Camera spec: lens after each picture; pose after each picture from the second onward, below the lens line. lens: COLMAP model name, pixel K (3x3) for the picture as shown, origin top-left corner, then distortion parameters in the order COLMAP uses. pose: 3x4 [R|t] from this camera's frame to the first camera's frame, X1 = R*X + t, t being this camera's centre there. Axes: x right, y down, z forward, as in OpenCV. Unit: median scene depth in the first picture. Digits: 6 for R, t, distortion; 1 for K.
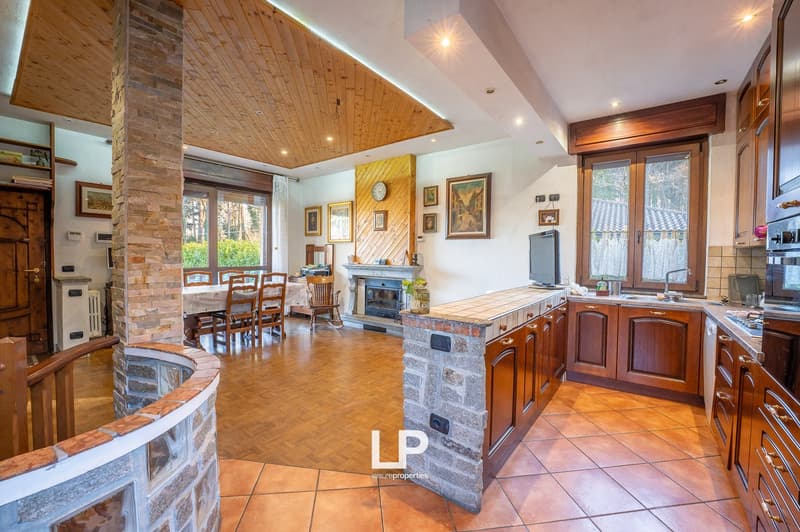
lens RADIAL K [[330.6, 0, 400.0], [0, 330.6, 266.0], [0, 0, 1]] dist [-0.024189, 0.000255]
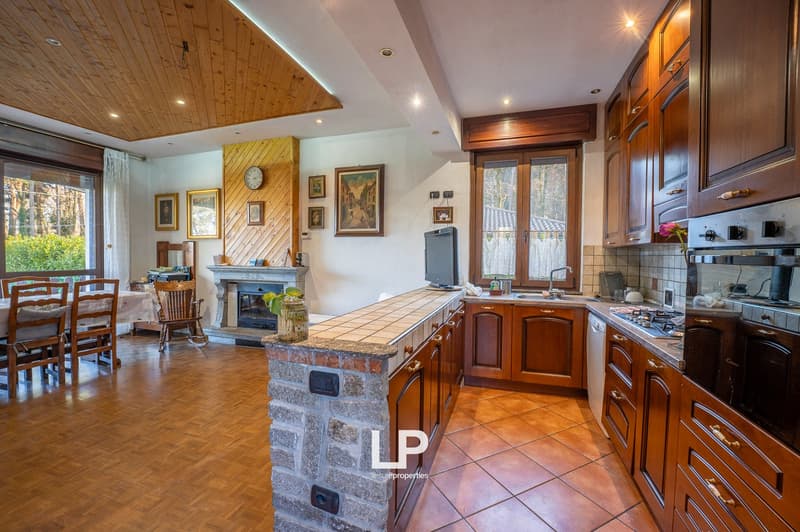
lens RADIAL K [[330.6, 0, 400.0], [0, 330.6, 266.0], [0, 0, 1]] dist [-0.024189, 0.000255]
pose [[0.947234, -0.011784, 0.320326, 0.027742], [0.011401, 0.999930, 0.003068, -0.004023], [-0.320340, 0.000746, 0.947302, 0.150917]]
